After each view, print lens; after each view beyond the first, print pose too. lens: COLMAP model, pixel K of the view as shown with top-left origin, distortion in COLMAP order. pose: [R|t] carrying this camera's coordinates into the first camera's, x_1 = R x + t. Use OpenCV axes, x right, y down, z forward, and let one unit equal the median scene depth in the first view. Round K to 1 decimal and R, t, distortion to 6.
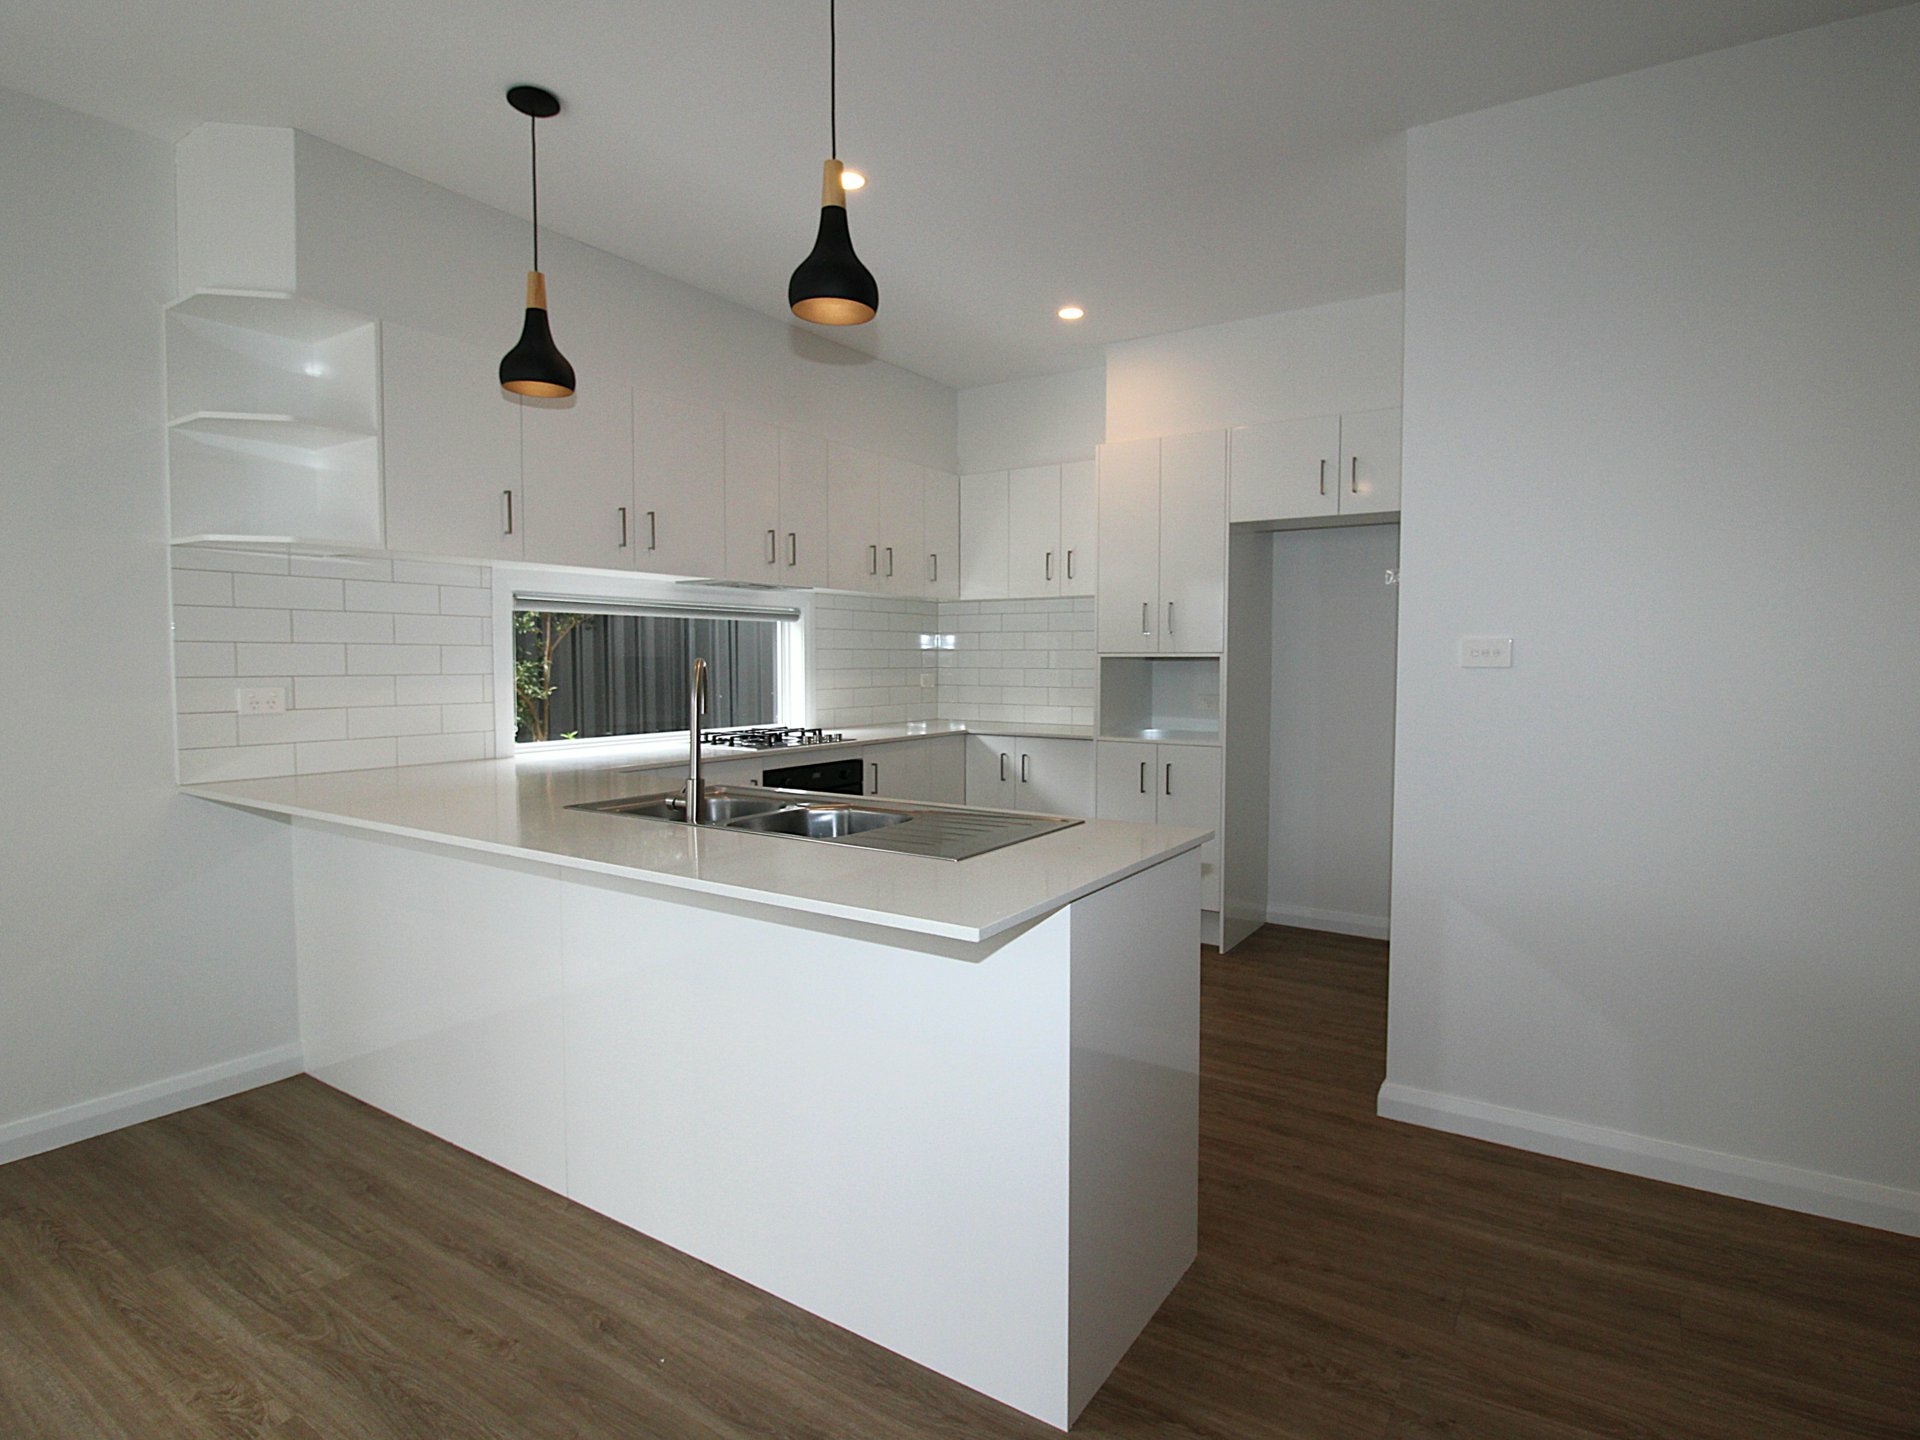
lens RADIAL K [[997.3, 0, 990.8], [0, 997.3, 711.5], [0, 0, 1]] dist [-0.003426, -0.010426]
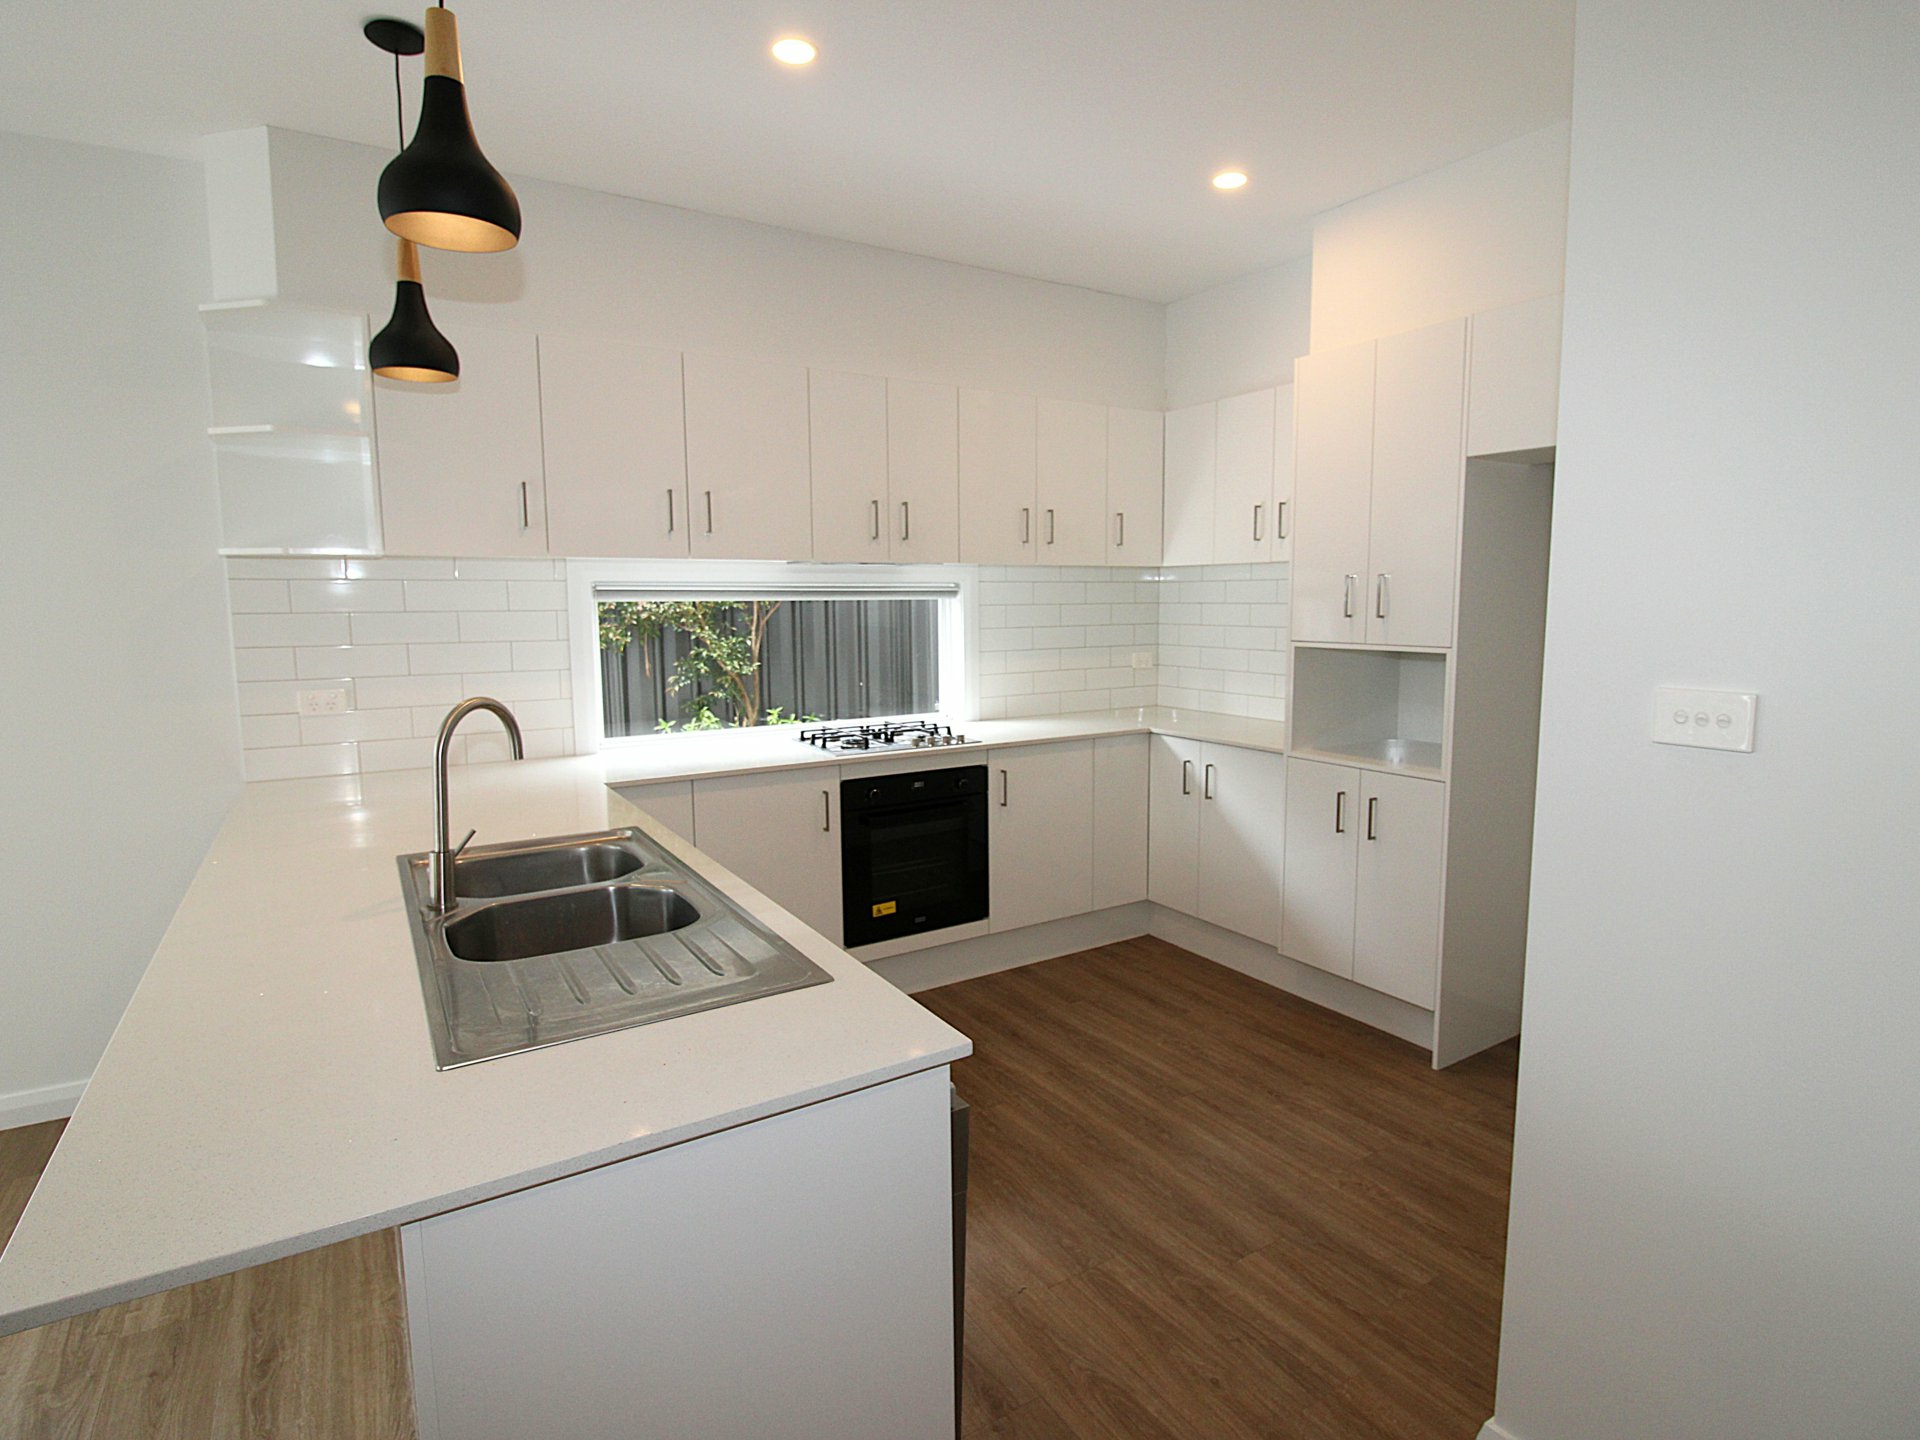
lens RADIAL K [[997.3, 0, 990.8], [0, 997.3, 711.5], [0, 0, 1]] dist [-0.003426, -0.010426]
pose [[0.909707, 0.041164, -0.413206, 0.229749], [-0.015510, 0.997748, 0.065250, -0.055111], [0.414961, -0.052950, 0.908297, 0.238319]]
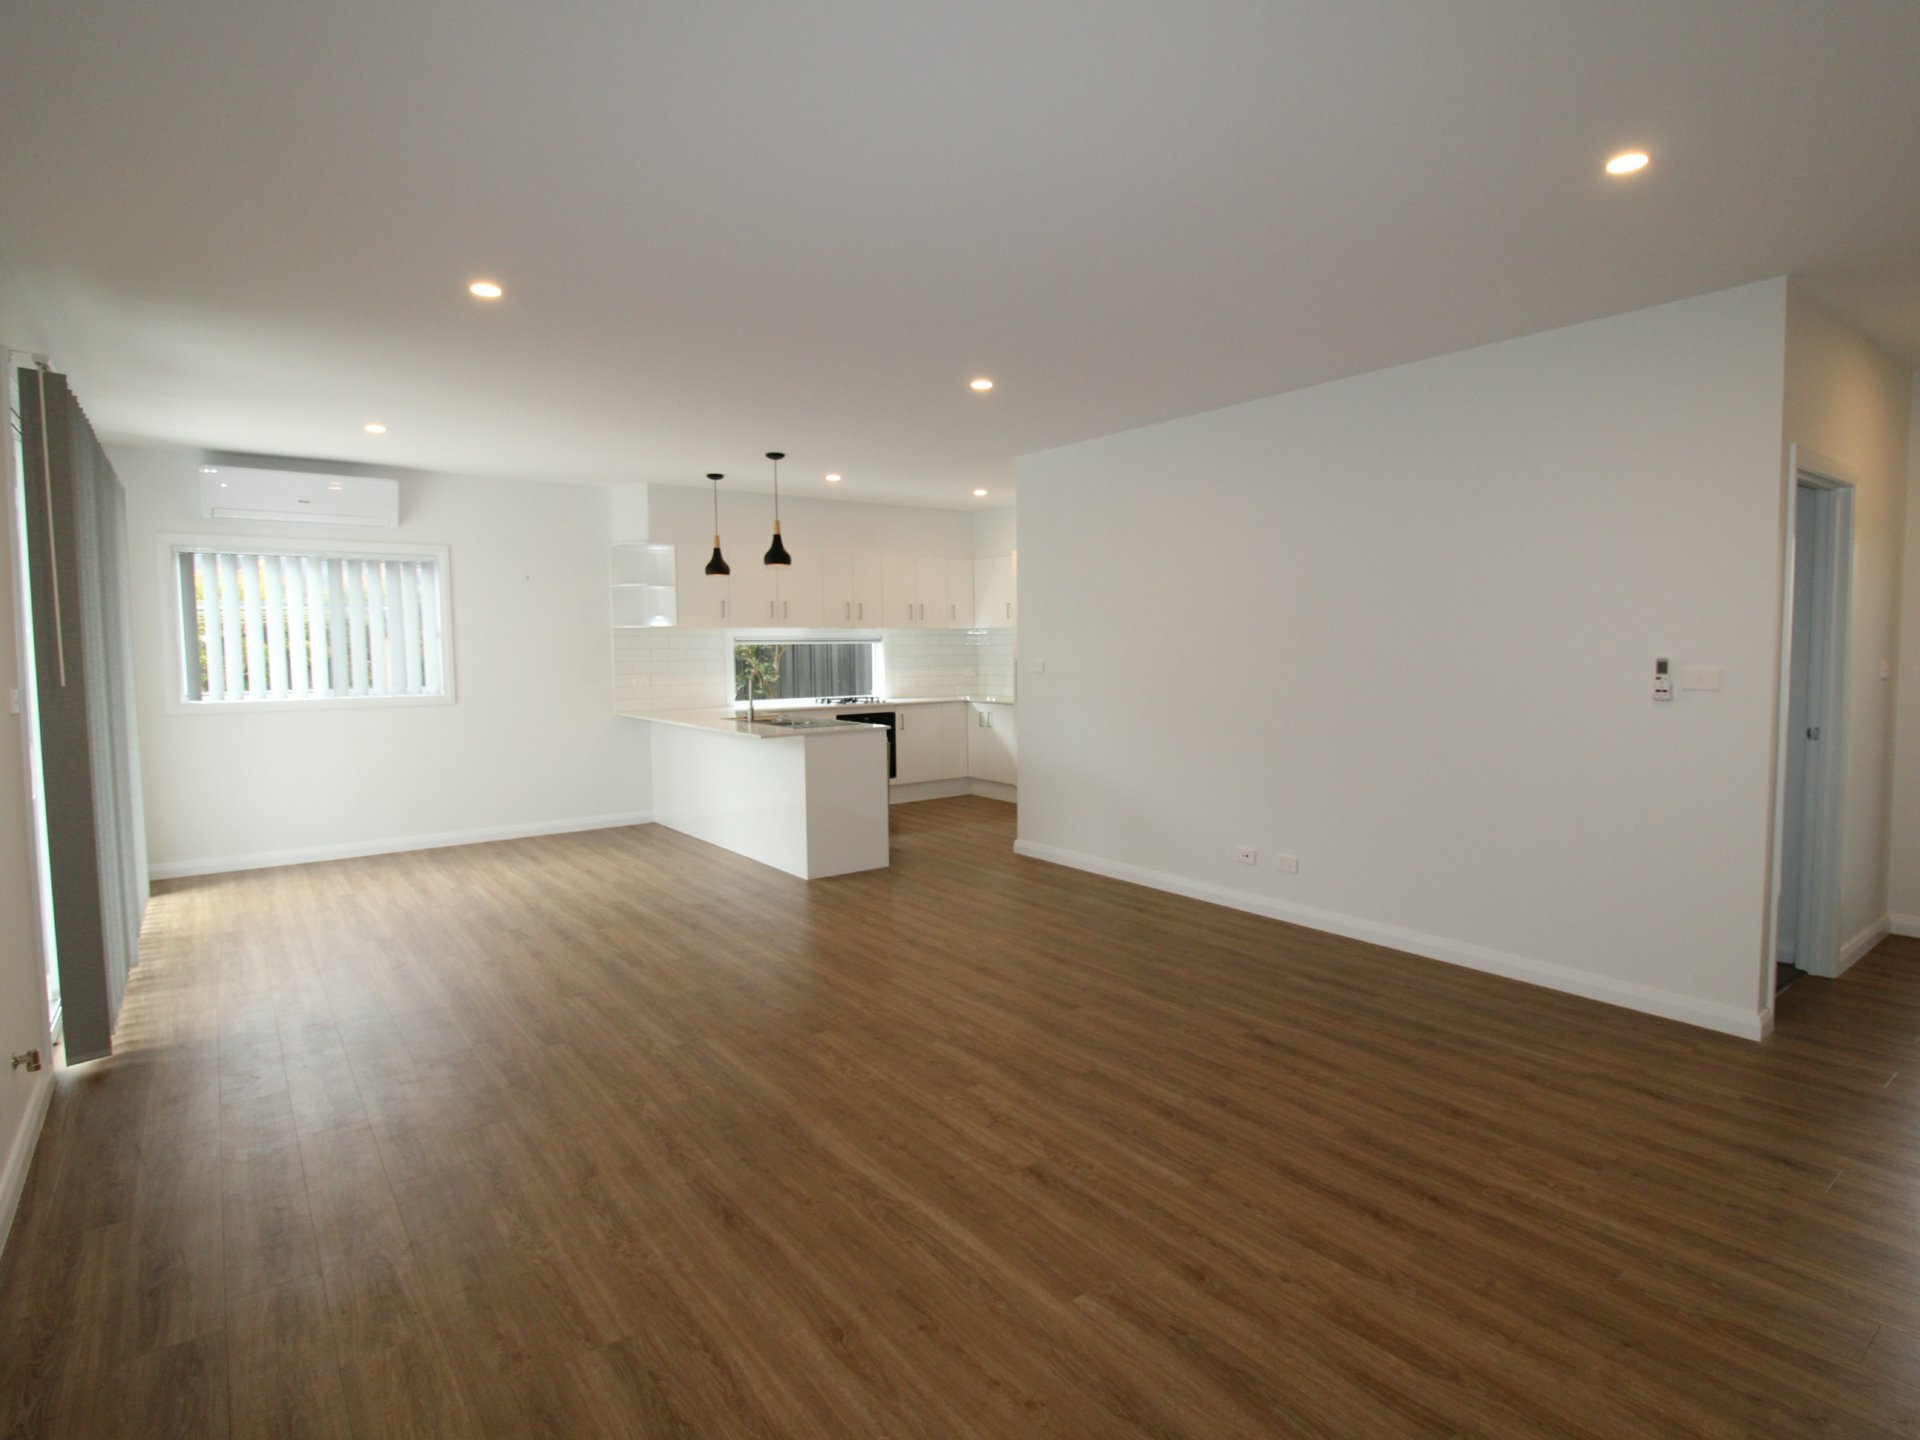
lens RADIAL K [[997.3, 0, 990.8], [0, 997.3, 711.5], [0, 0, 1]] dist [-0.003426, -0.010426]
pose [[0.942951, 0.013724, -0.332648, 0.755970], [-0.007886, 0.999790, 0.018892, 0.006748], [0.332837, -0.015191, 0.942862, -0.883048]]
